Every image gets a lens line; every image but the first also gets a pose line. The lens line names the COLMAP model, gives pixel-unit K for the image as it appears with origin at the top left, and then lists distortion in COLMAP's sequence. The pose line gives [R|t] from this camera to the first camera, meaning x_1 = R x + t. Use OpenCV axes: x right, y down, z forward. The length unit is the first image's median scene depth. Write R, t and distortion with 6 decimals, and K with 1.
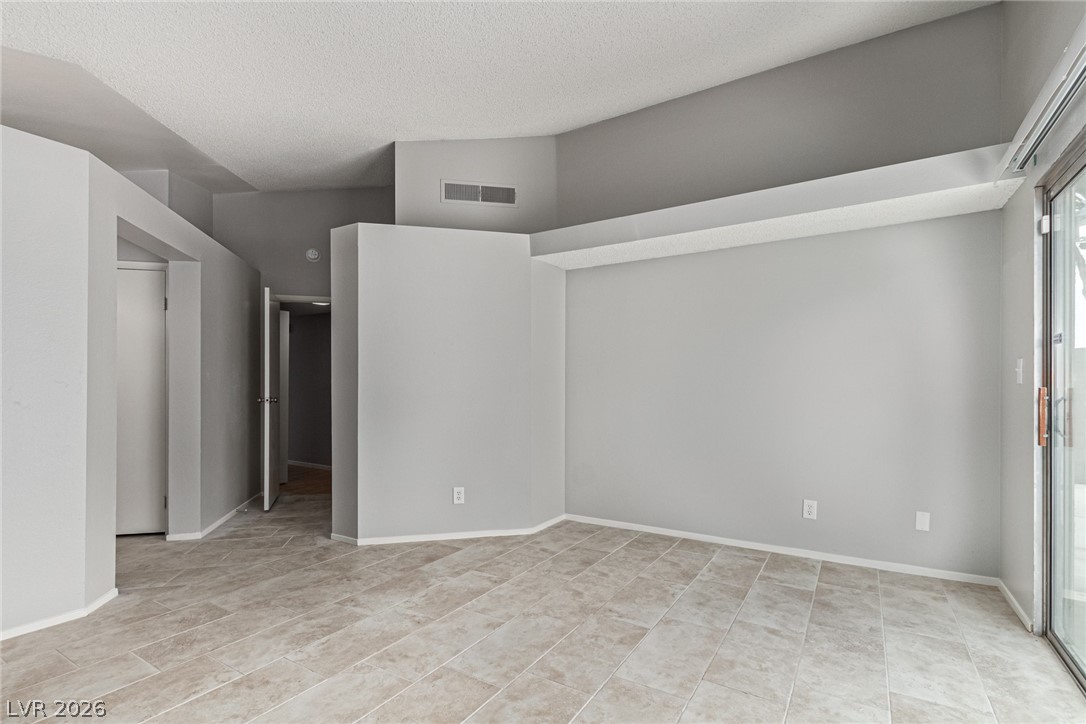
lens RADIAL K [[513.4, 0, 517.4], [0, 513.4, 358.5], [0, 0, 1]] dist [0.016564, -0.000744]
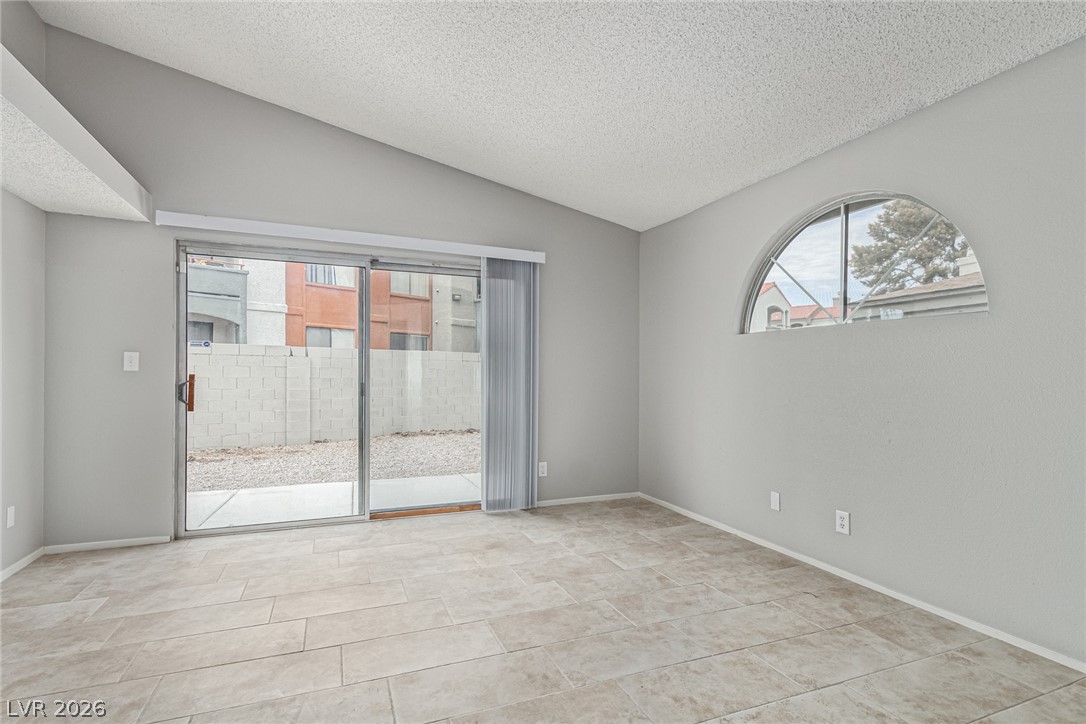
lens RADIAL K [[506.9, 0, 544.2], [0, 506.9, 378.7], [0, 0, 1]] dist [0.013397, -0.000932]
pose [[-0.836915, -0.001992, 0.547329, -0.557496], [-0.033987, 0.998253, -0.048337, 0.085899], [-0.546276, -0.059056, -0.835521, 1.365771]]
